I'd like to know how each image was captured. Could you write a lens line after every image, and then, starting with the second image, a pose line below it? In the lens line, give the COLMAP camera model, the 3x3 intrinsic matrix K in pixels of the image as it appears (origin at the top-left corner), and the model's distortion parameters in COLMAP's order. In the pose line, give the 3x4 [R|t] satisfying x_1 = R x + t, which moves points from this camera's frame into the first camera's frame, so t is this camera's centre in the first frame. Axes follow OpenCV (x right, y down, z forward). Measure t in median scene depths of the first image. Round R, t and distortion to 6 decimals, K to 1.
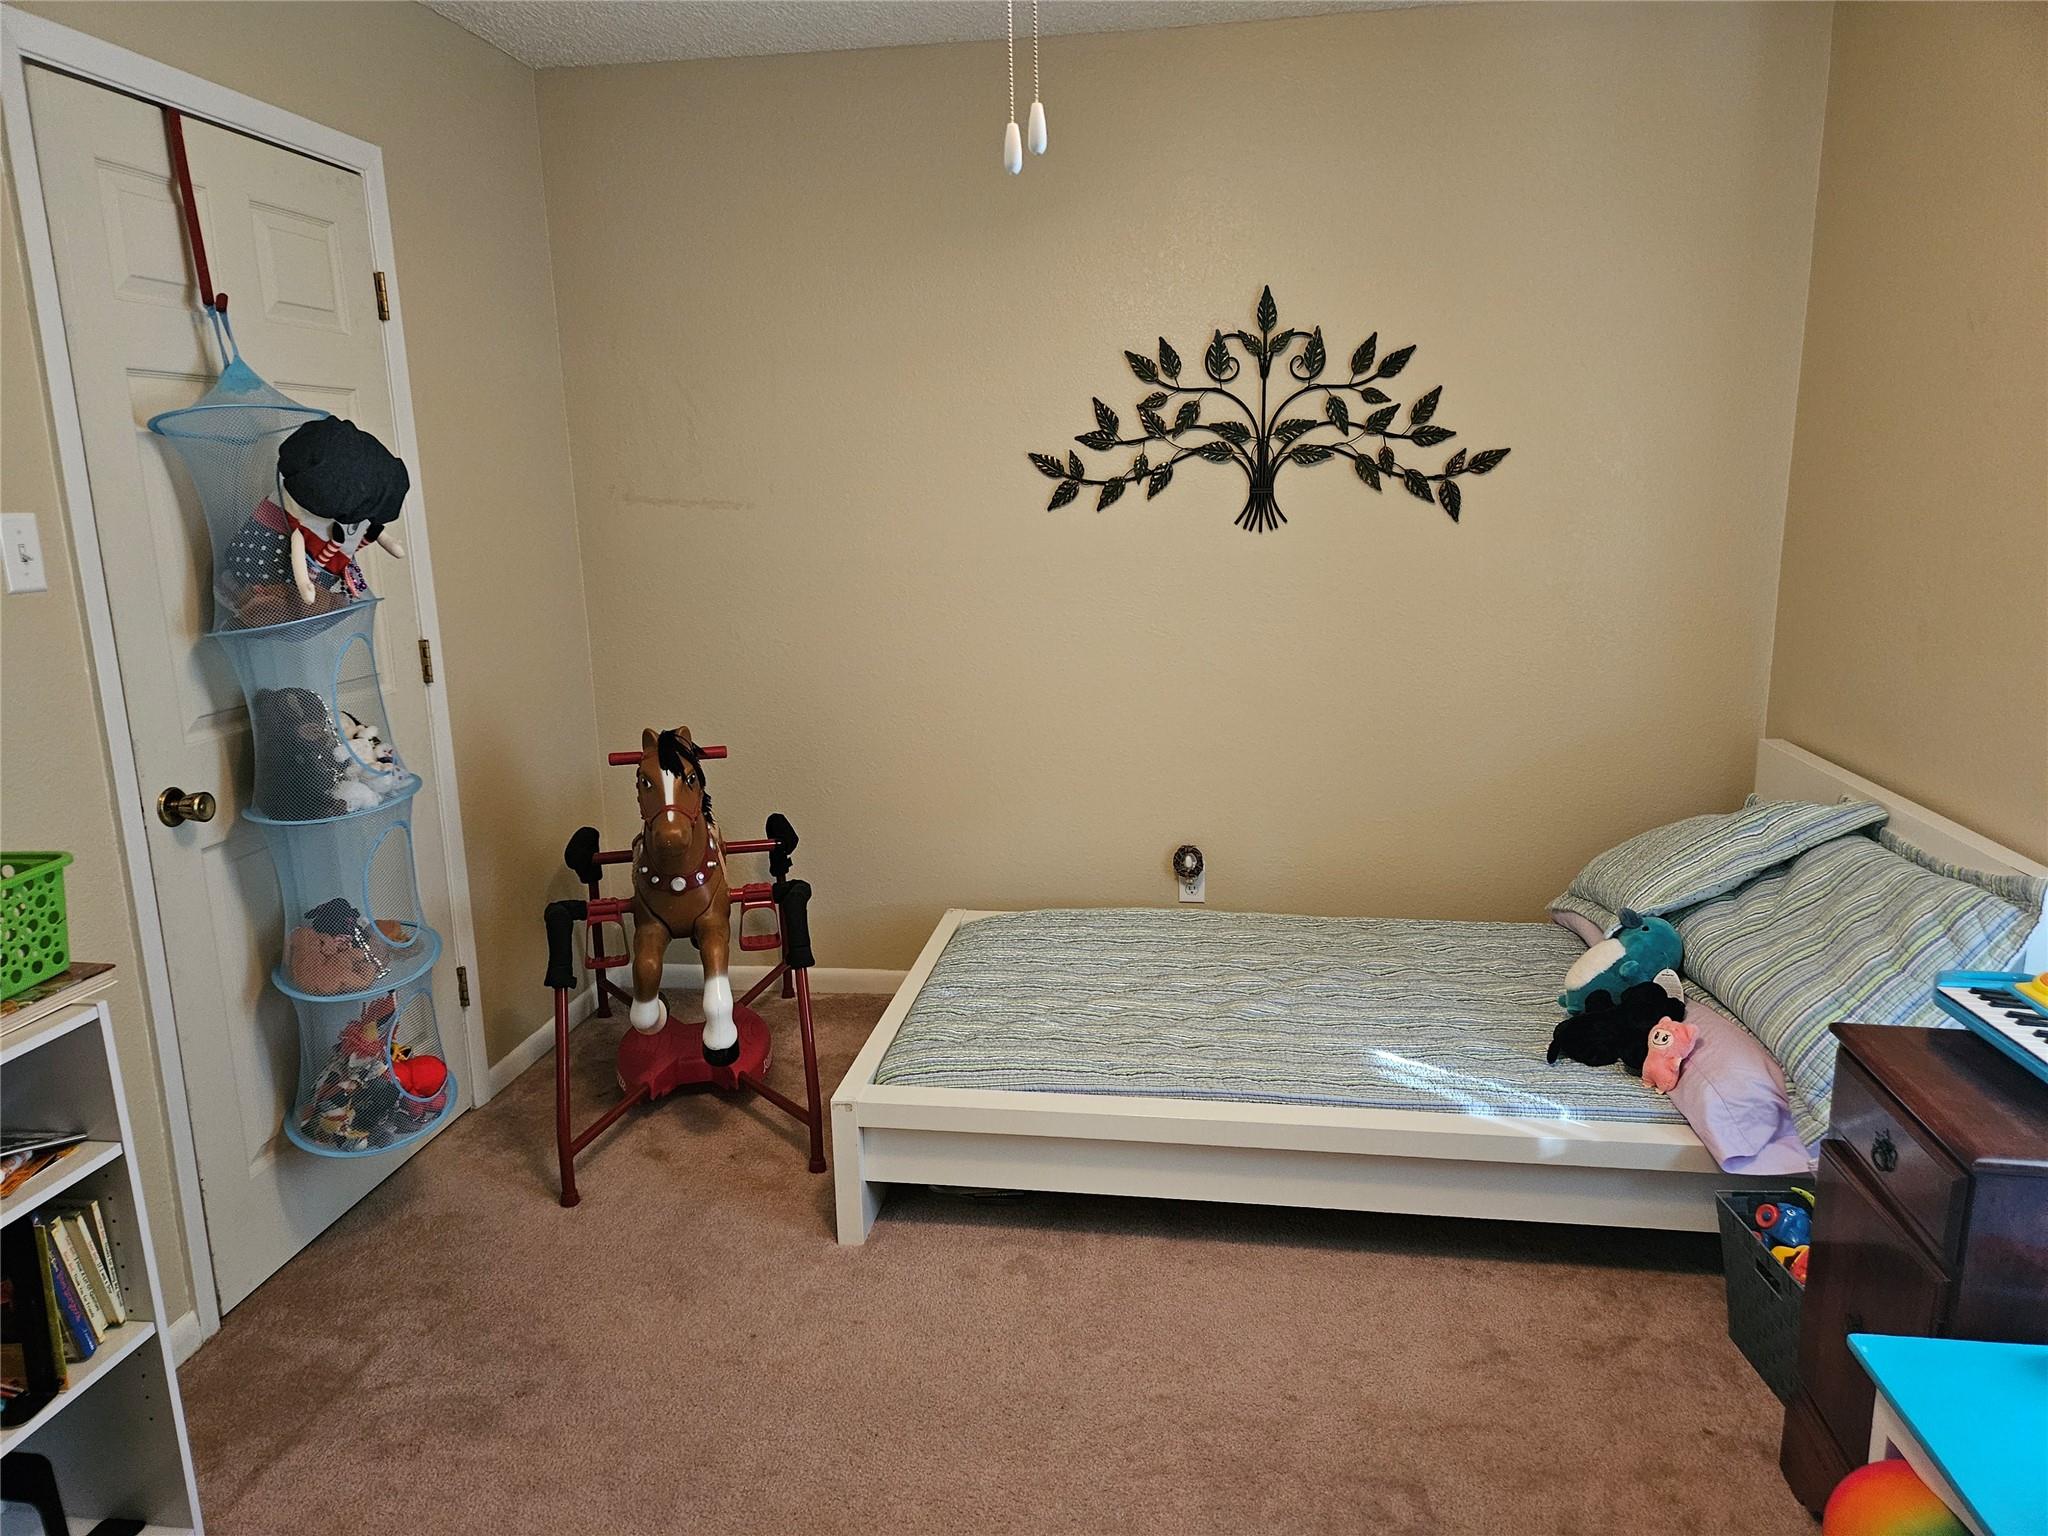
lens RADIAL K [[1367.6, 0, 1019.4], [0, 1367.6, 763.1], [0, 0, 1]] dist [0.056004, -0.050712]
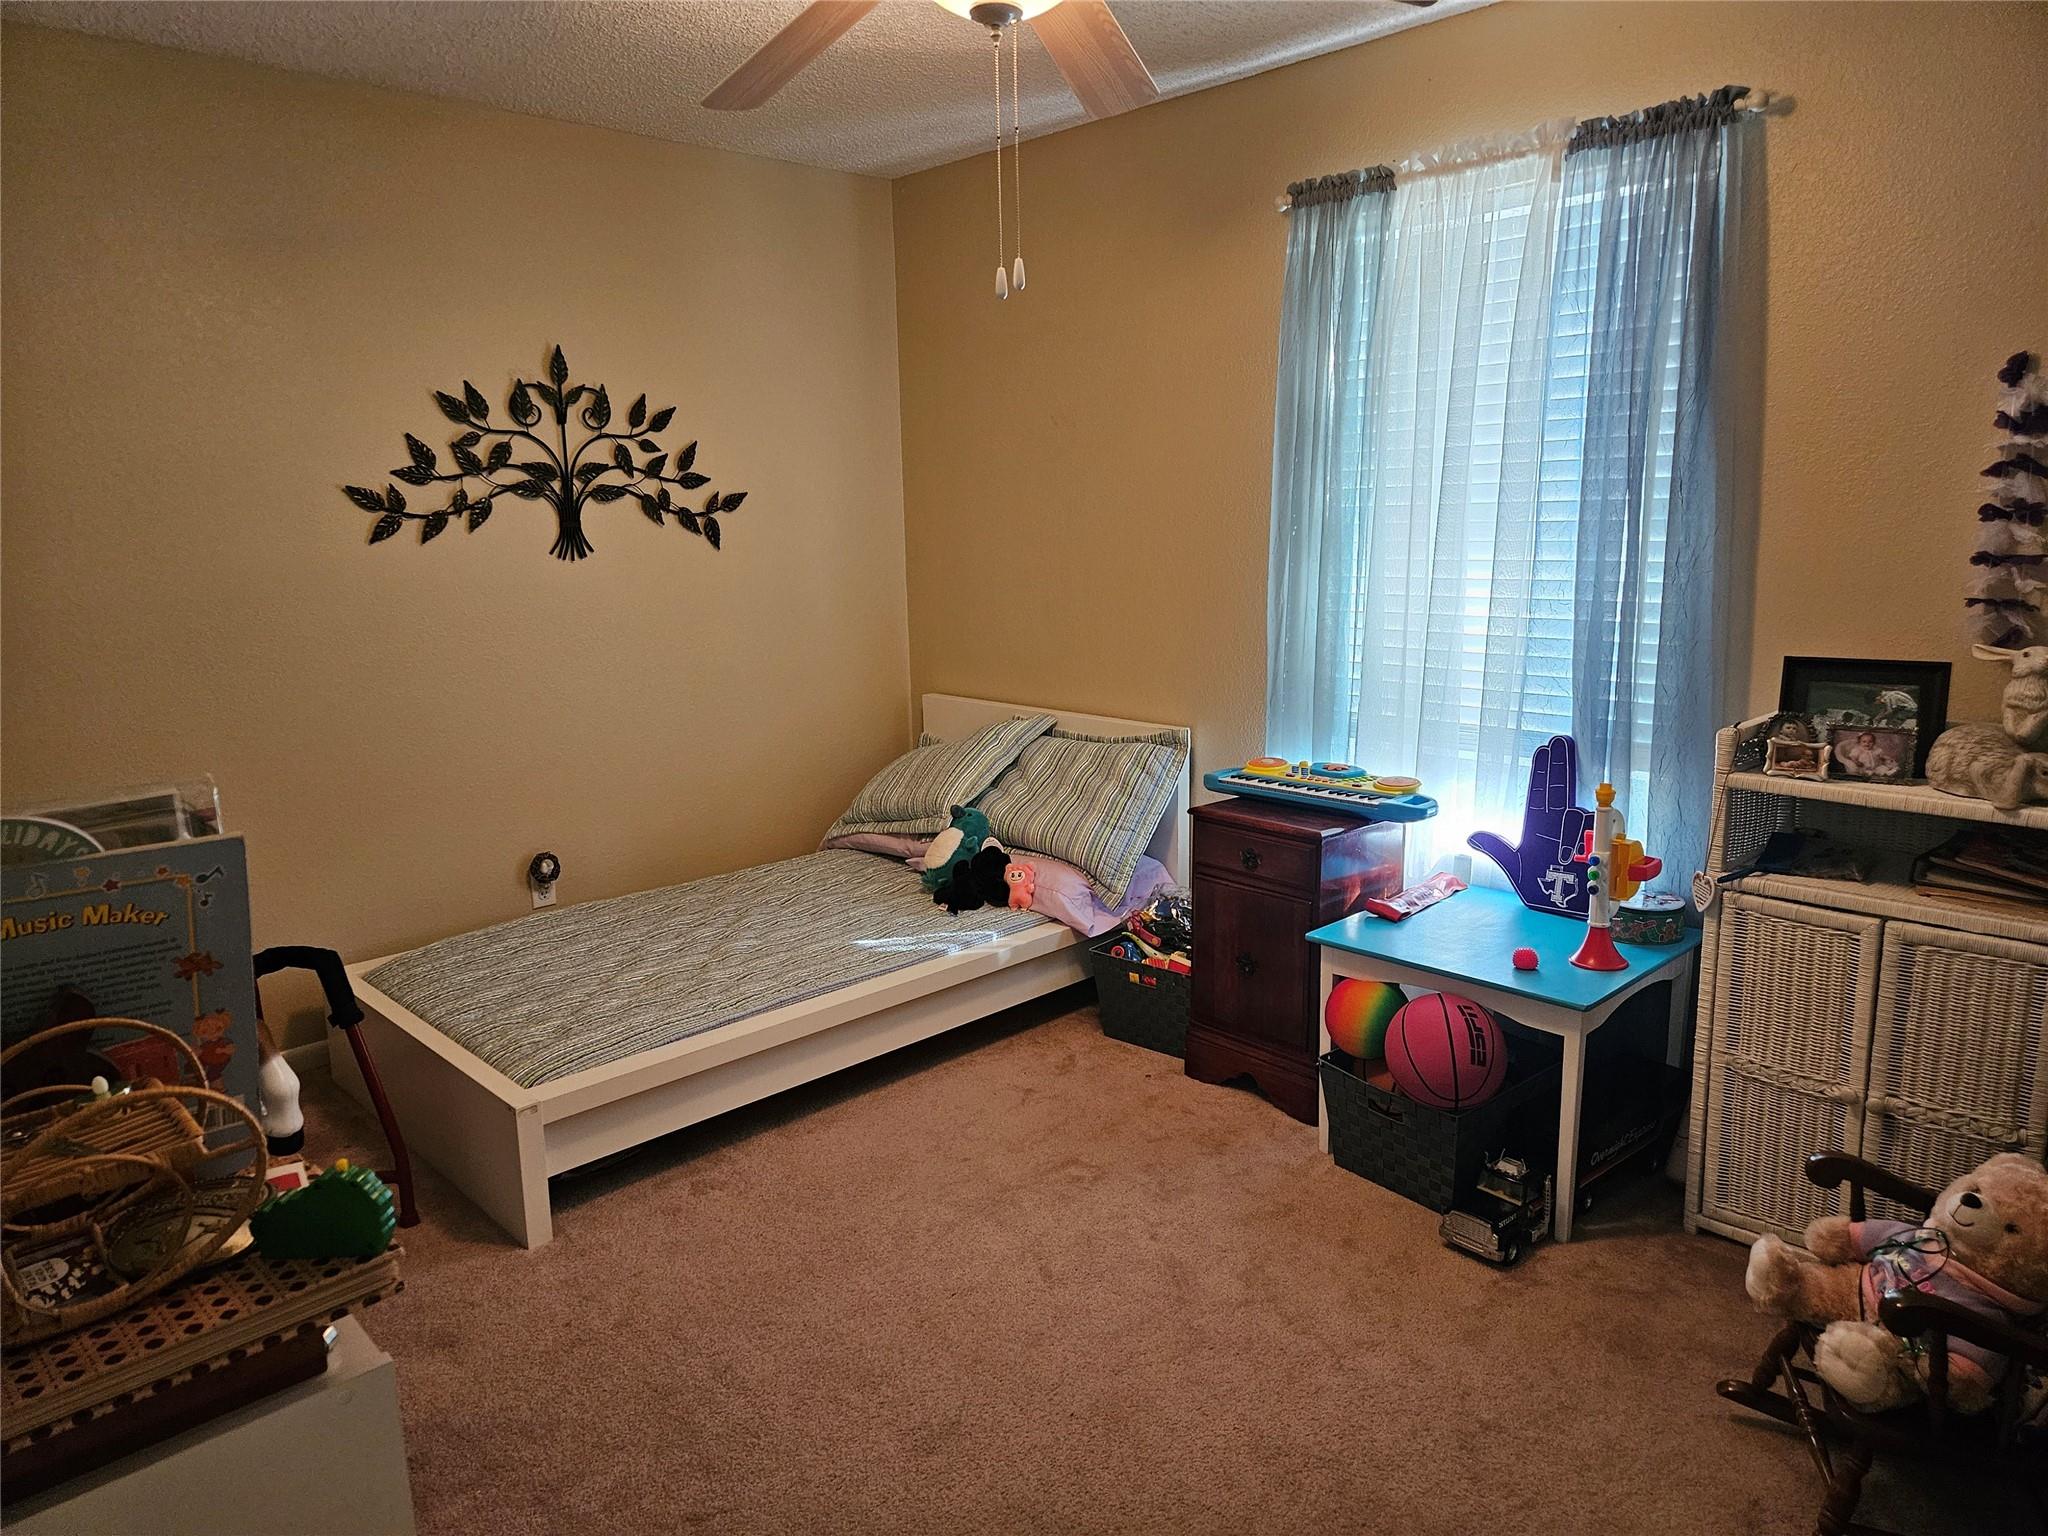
lens RADIAL K [[1367.6, 0, 1011.1], [0, 1367.6, 768.6], [0, 0, 1]] dist [0.056004, -0.050712]
pose [[0.604293, -0.140263, 0.784319, -0.529206], [0.168954, 0.984555, 0.045898, 0.008425], [-0.778643, 0.104778, 0.618657, 0.040662]]
